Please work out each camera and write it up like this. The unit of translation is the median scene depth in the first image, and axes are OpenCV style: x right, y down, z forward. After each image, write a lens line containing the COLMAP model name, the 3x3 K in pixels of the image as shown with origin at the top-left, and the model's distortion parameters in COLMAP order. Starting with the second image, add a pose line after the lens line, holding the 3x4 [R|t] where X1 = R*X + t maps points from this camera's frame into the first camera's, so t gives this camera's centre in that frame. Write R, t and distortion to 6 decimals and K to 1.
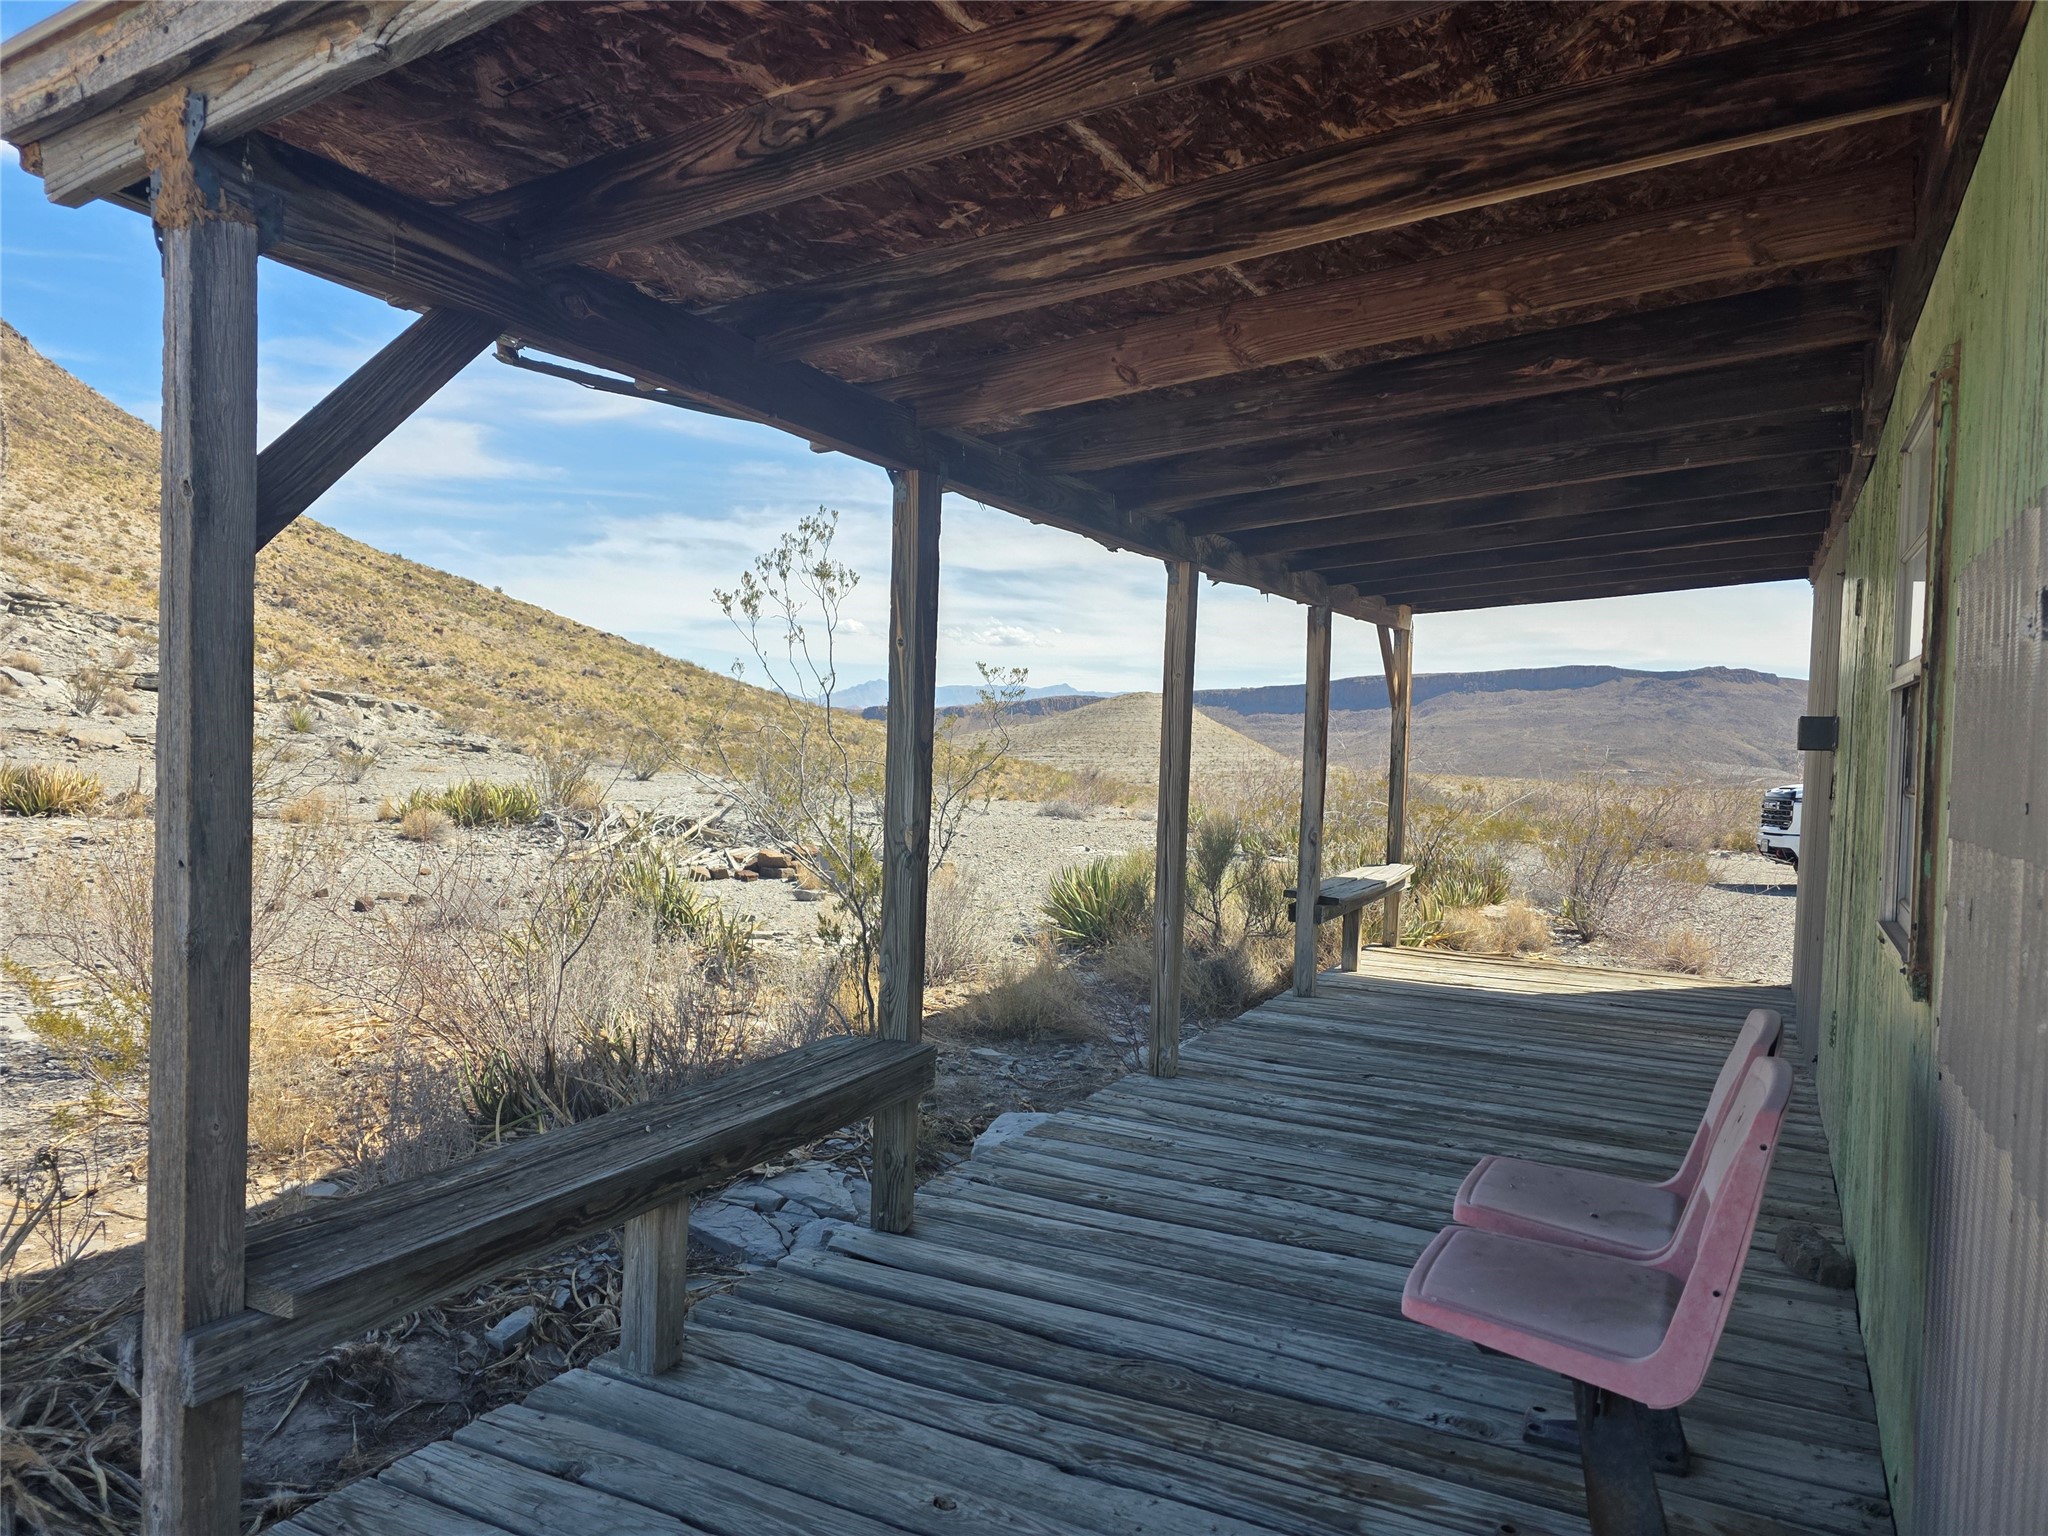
lens RADIAL K [[1380.7, 0, 997.4], [0, 1380.7, 778.8], [0, 0, 1]] dist [0.070210, -0.063380]
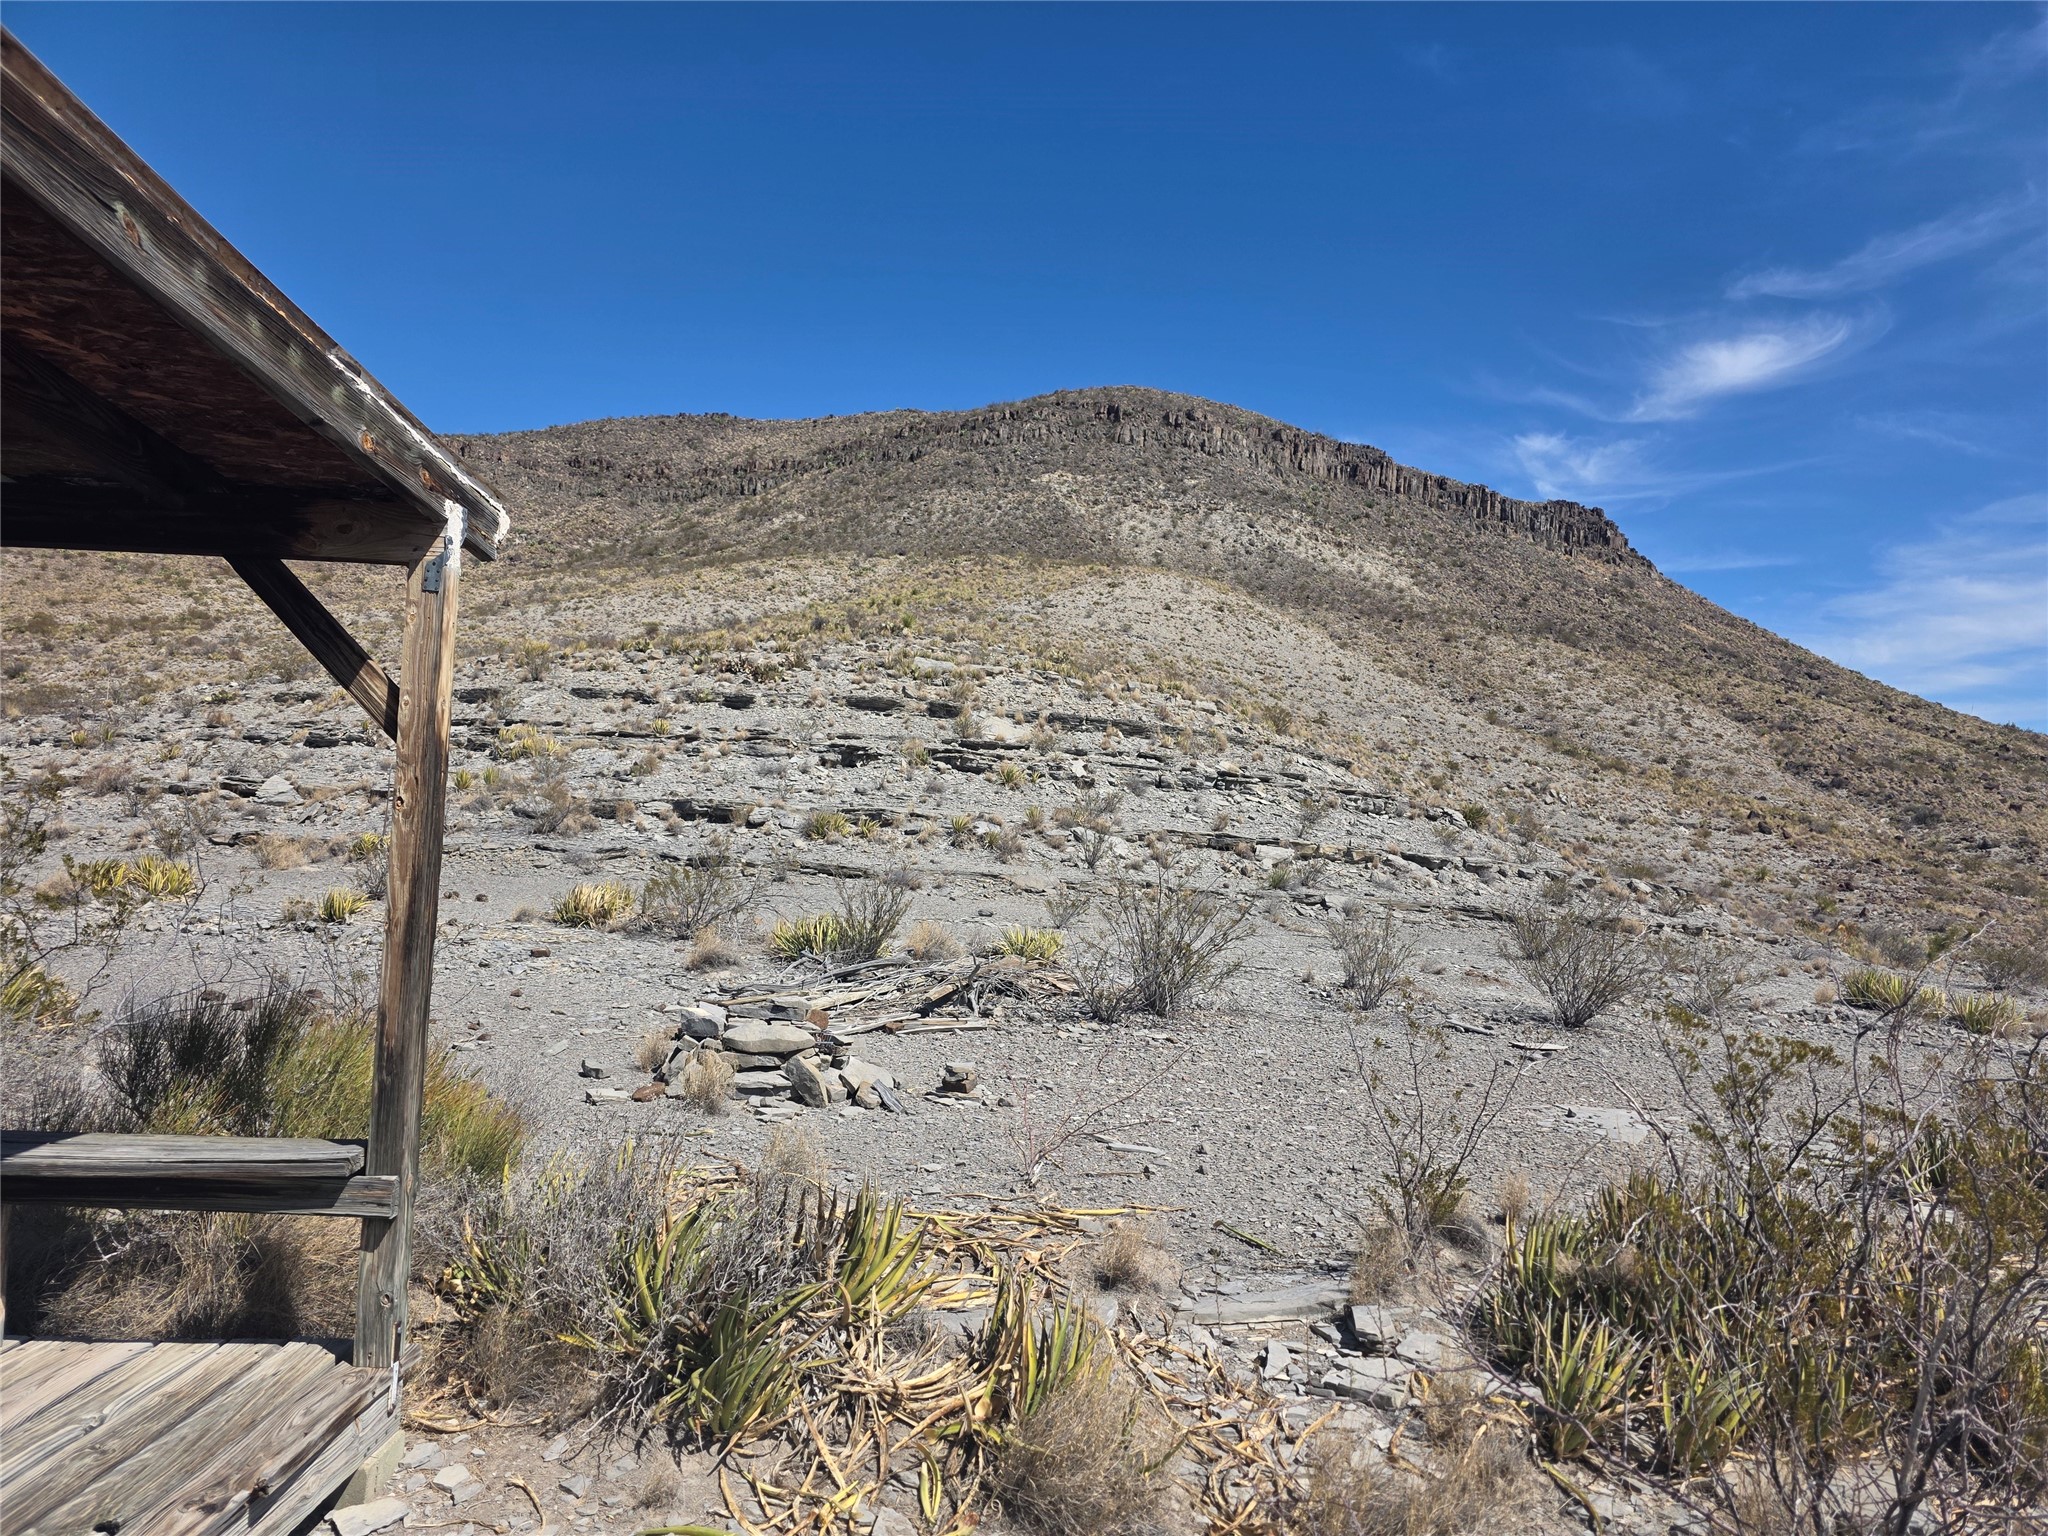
lens RADIAL K [[1373.2, 0, 1029.2], [0, 1373.2, 788.8], [0, 0, 1]] dist [0.066970, -0.066279]
pose [[0.505919, -0.039983, -0.861654, 1.559304], [-0.068881, 0.993863, -0.086561, -0.036893], [0.859827, 0.103144, 0.500059, 1.943471]]
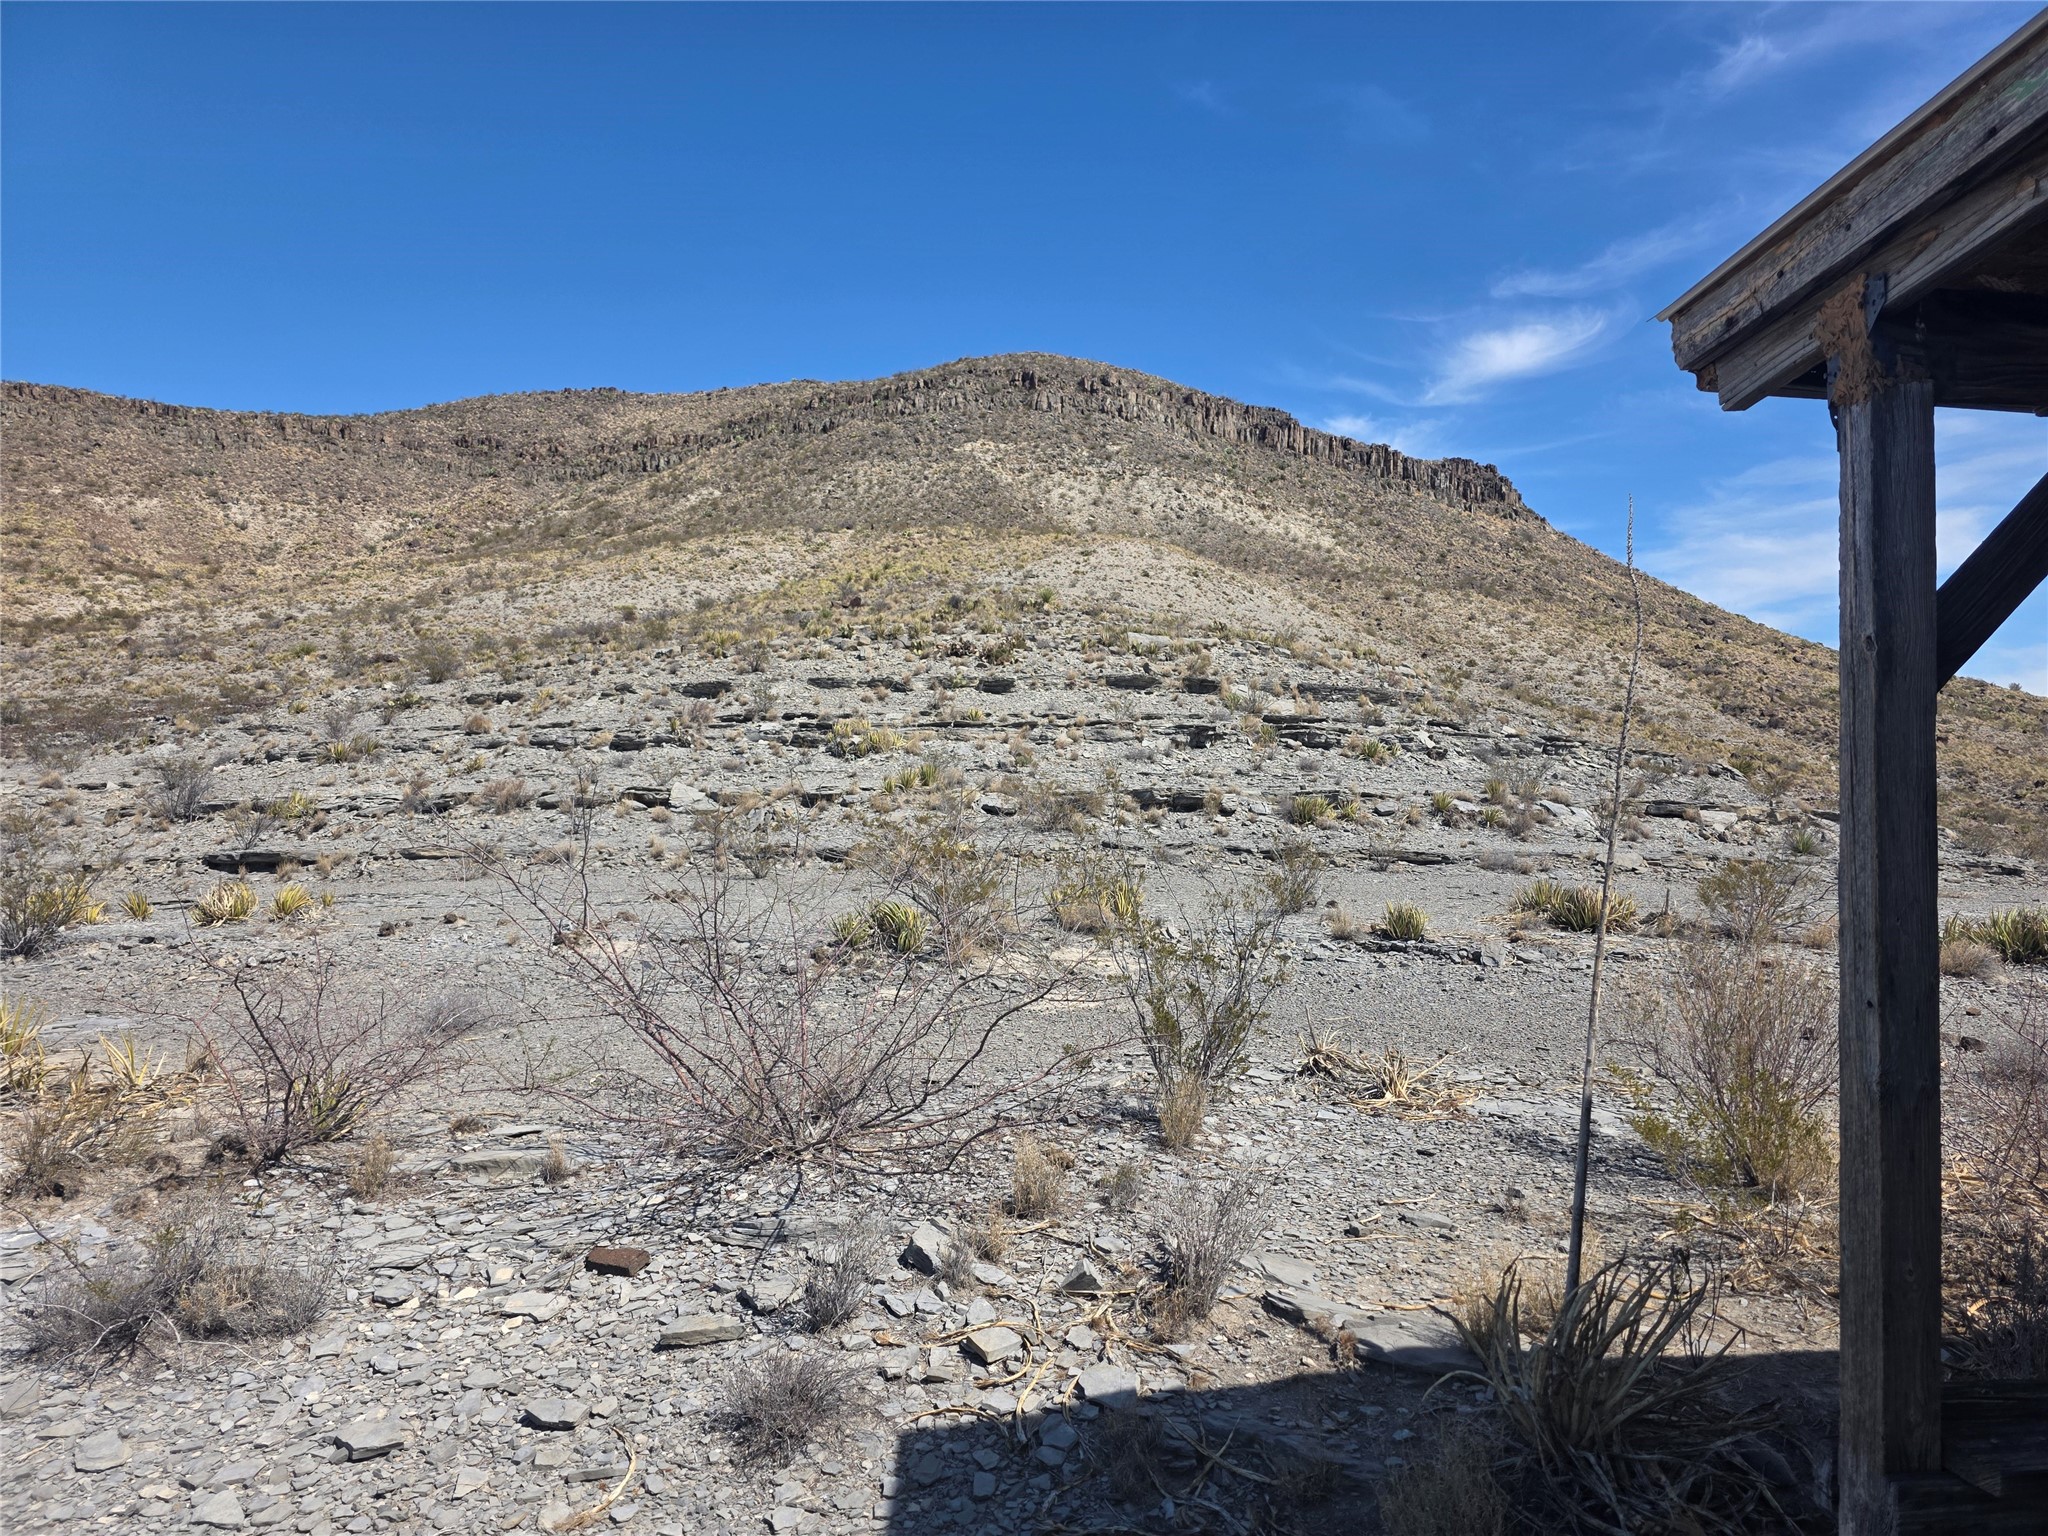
lens RADIAL K [[1373.2, 0, 1029.2], [0, 1373.2, 788.8], [0, 0, 1]] dist [0.066970, -0.066279]
pose [[0.573466, -0.045394, -0.817971, -0.042853], [-0.019378, 0.997433, -0.068939, -0.007133], [0.819000, 0.055384, 0.571114, -0.047937]]
